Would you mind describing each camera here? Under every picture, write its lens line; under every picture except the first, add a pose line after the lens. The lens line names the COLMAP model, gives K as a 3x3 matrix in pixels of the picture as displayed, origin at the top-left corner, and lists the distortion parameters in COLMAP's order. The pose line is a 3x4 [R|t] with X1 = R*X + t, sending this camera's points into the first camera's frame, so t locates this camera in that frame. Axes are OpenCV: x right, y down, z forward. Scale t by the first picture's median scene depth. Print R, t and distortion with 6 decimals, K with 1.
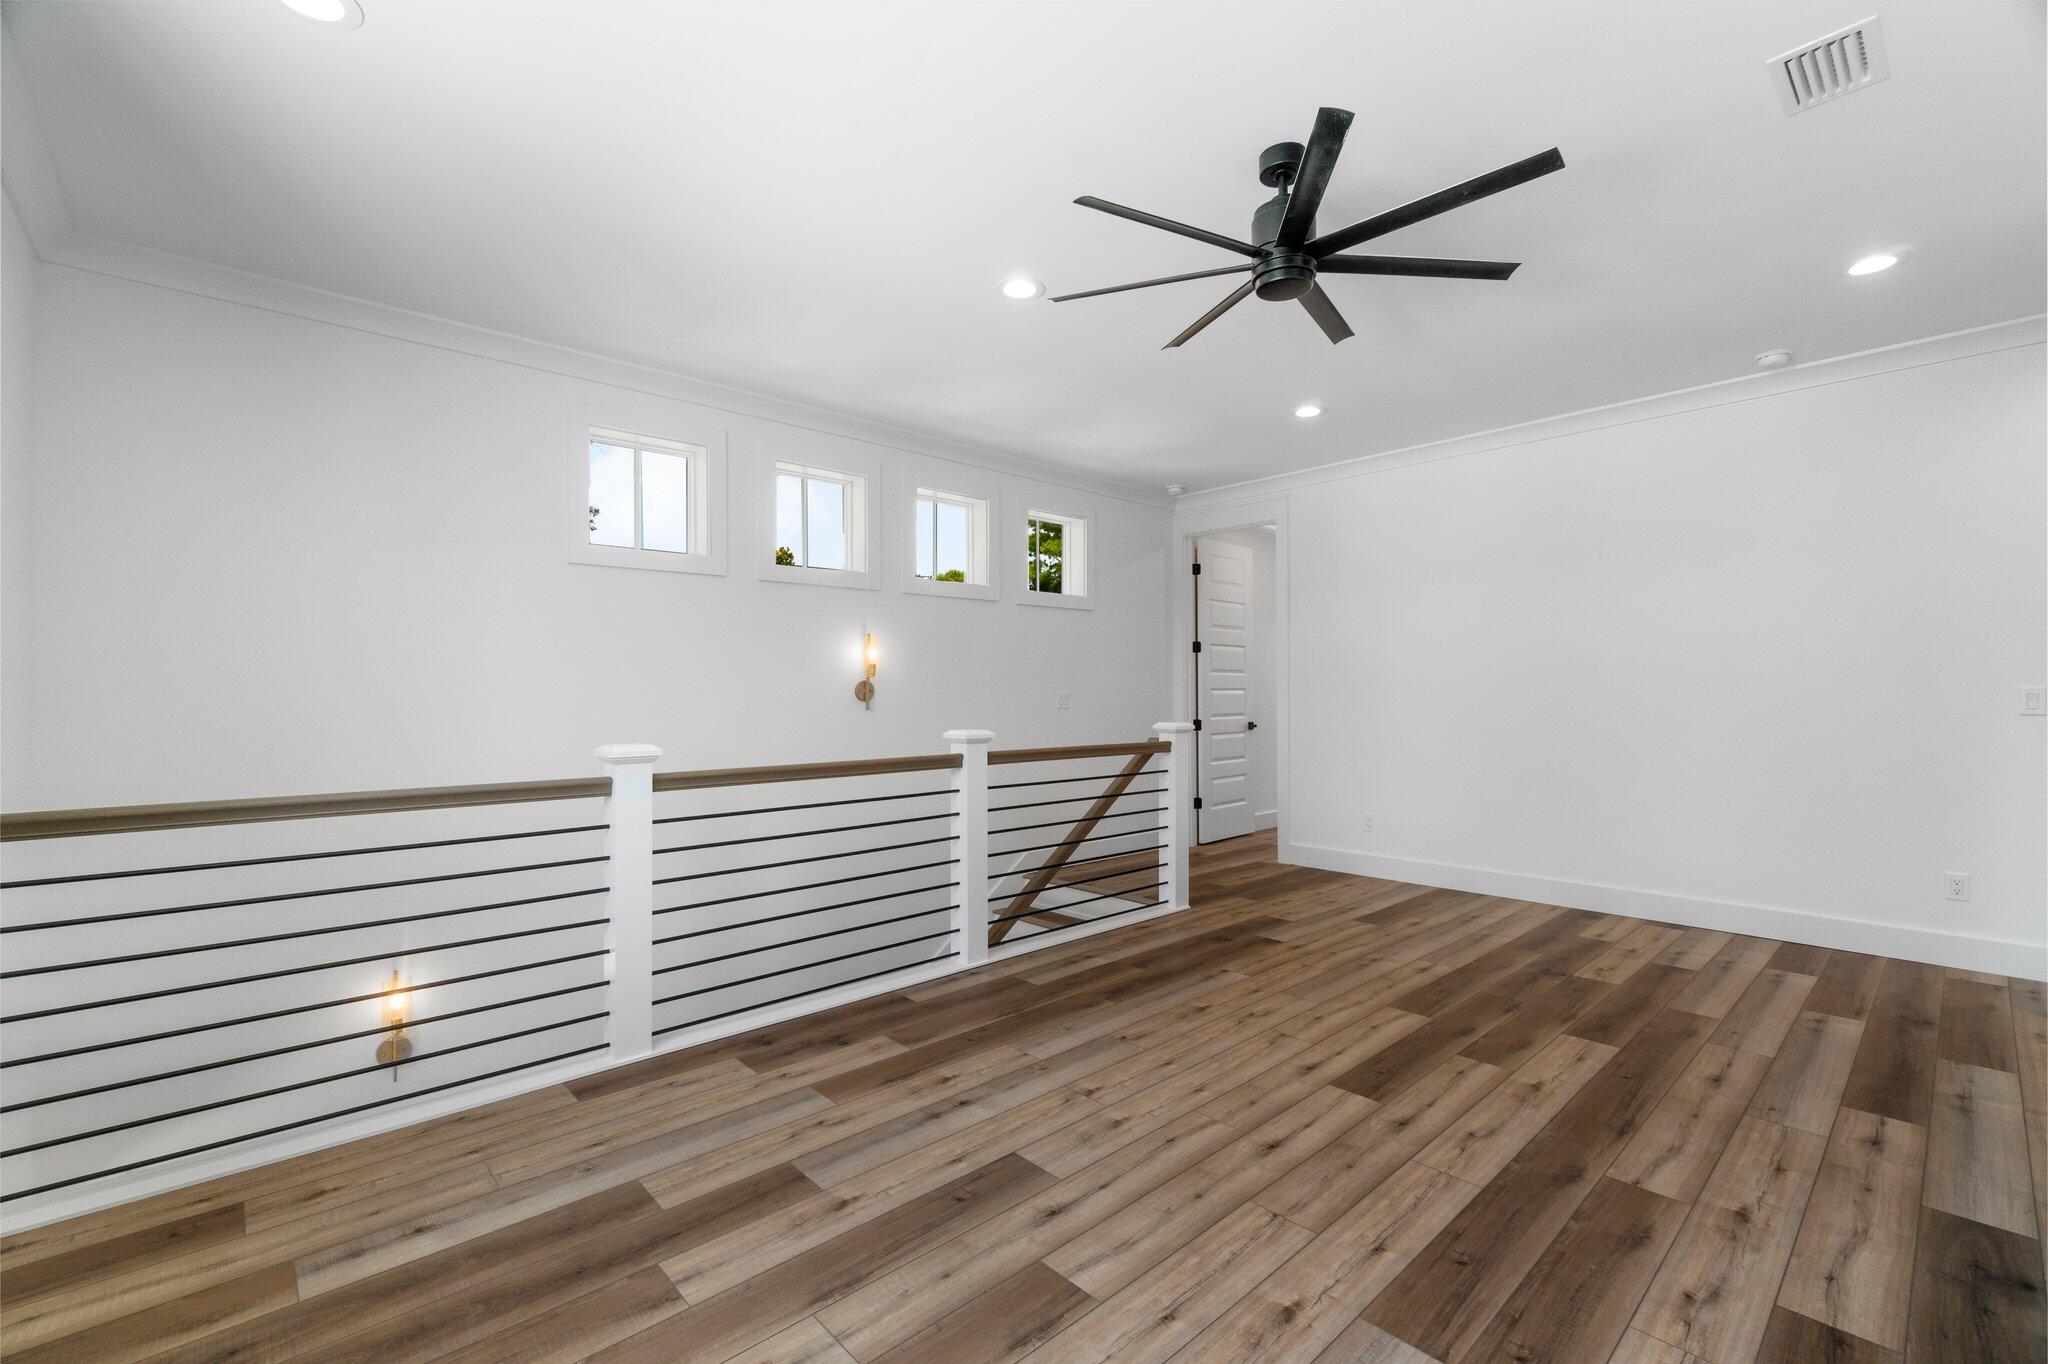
lens RADIAL K [[898.6, 0, 1028.1], [0, 898.6, 691.3], [0, 0, 1]] dist [-0.006007, 0.001946]
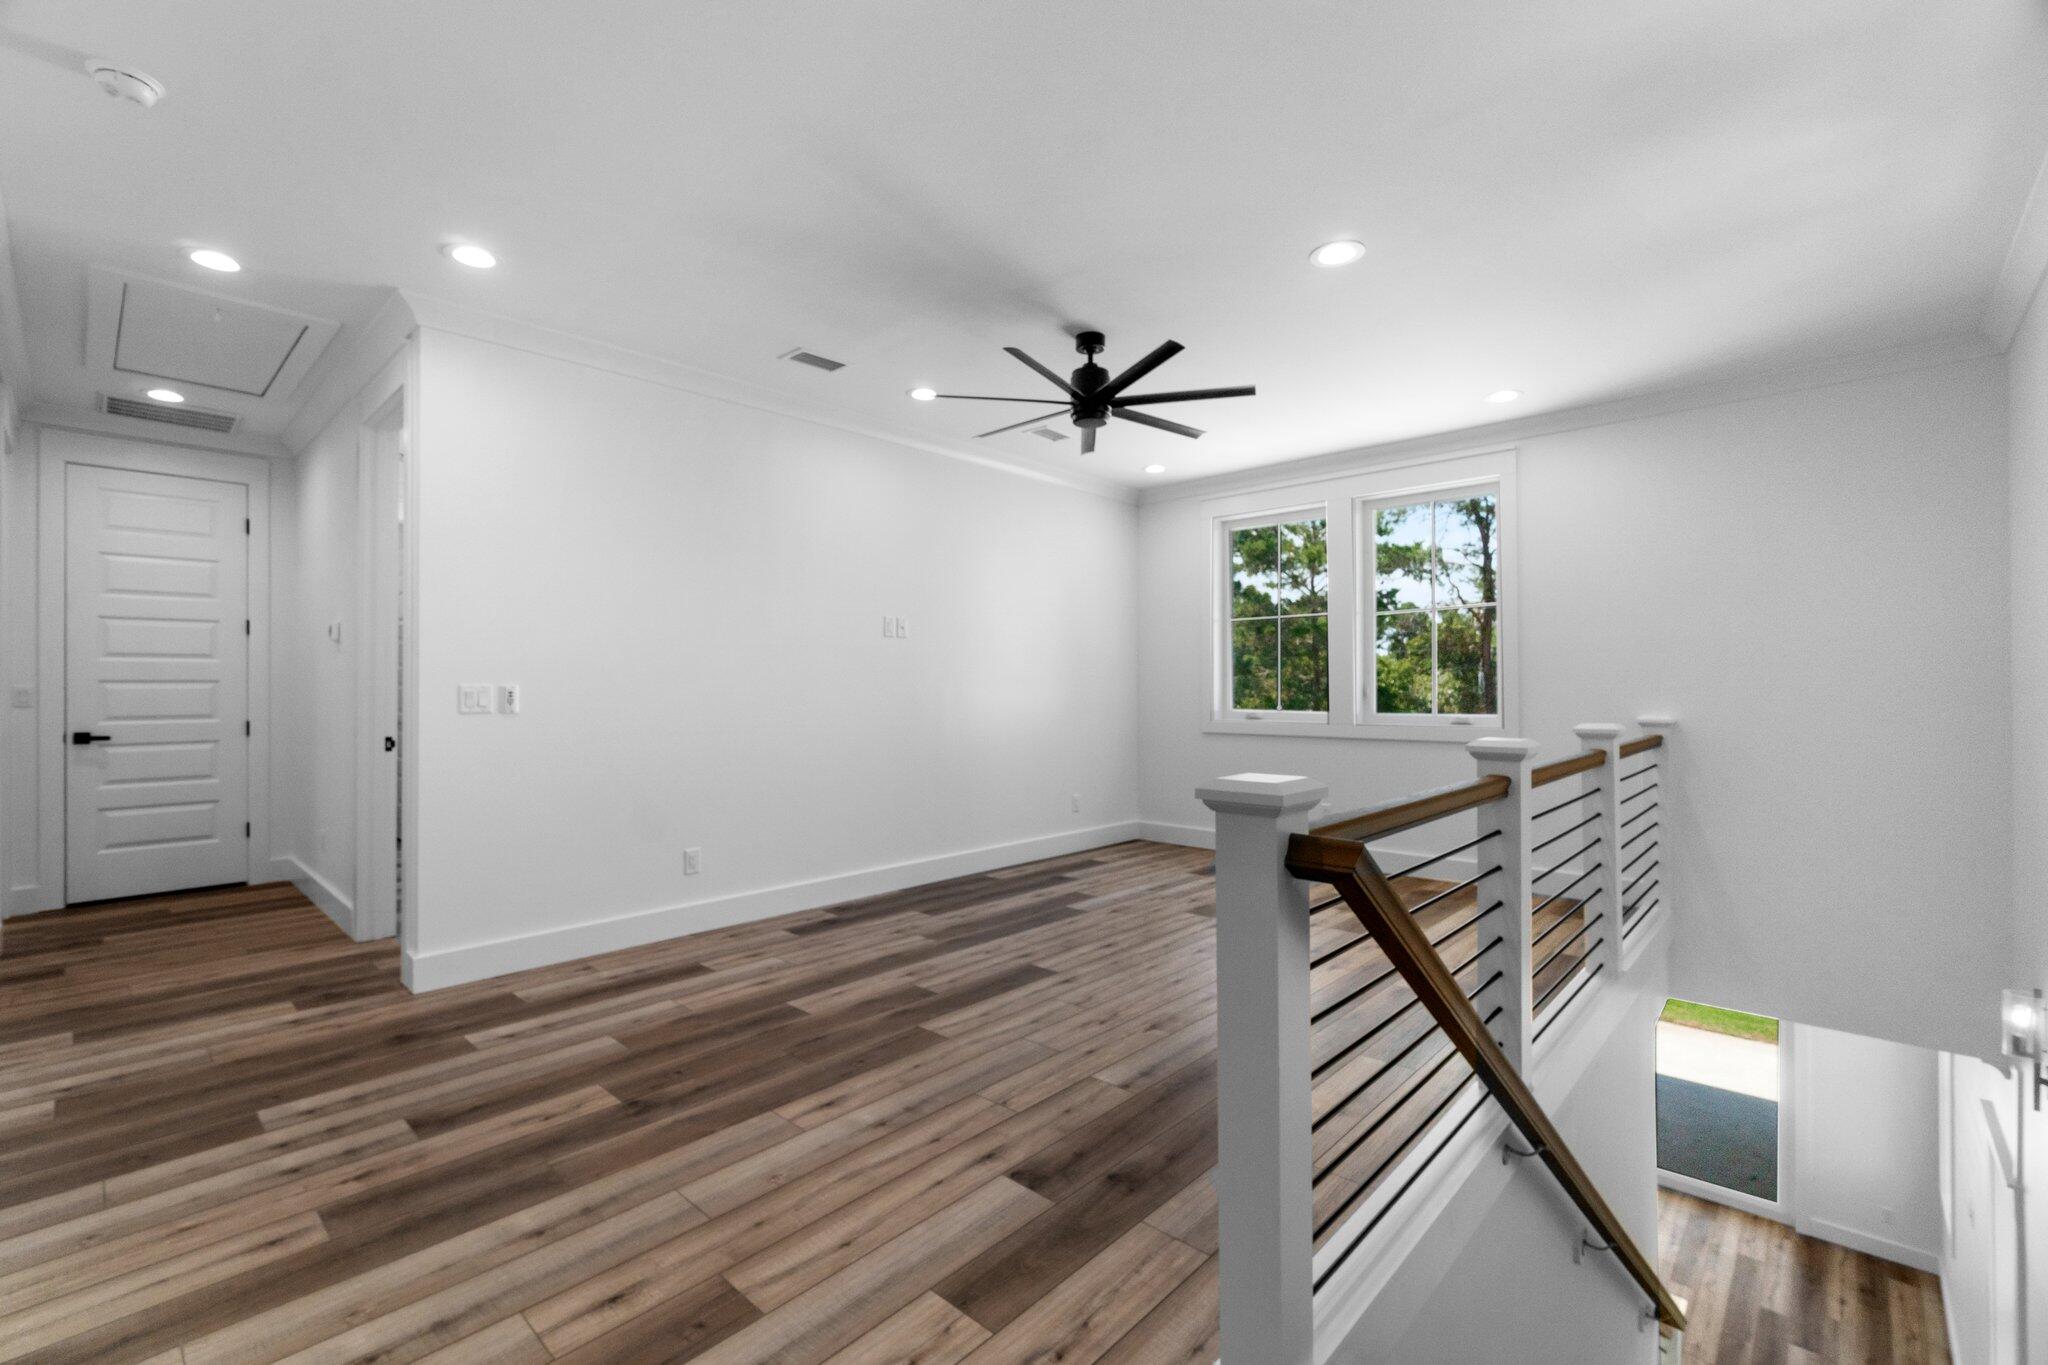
lens RADIAL K [[898.6, 0, 1019.7], [0, 898.6, 684.7], [0, 0, 1]] dist [-0.006007, 0.001946]
pose [[-0.997534, 0.009892, -0.069478, 0.397491], [0.010316, 0.999930, -0.005753, 0.006363], [0.069416, -0.006456, -0.997567, 1.941185]]
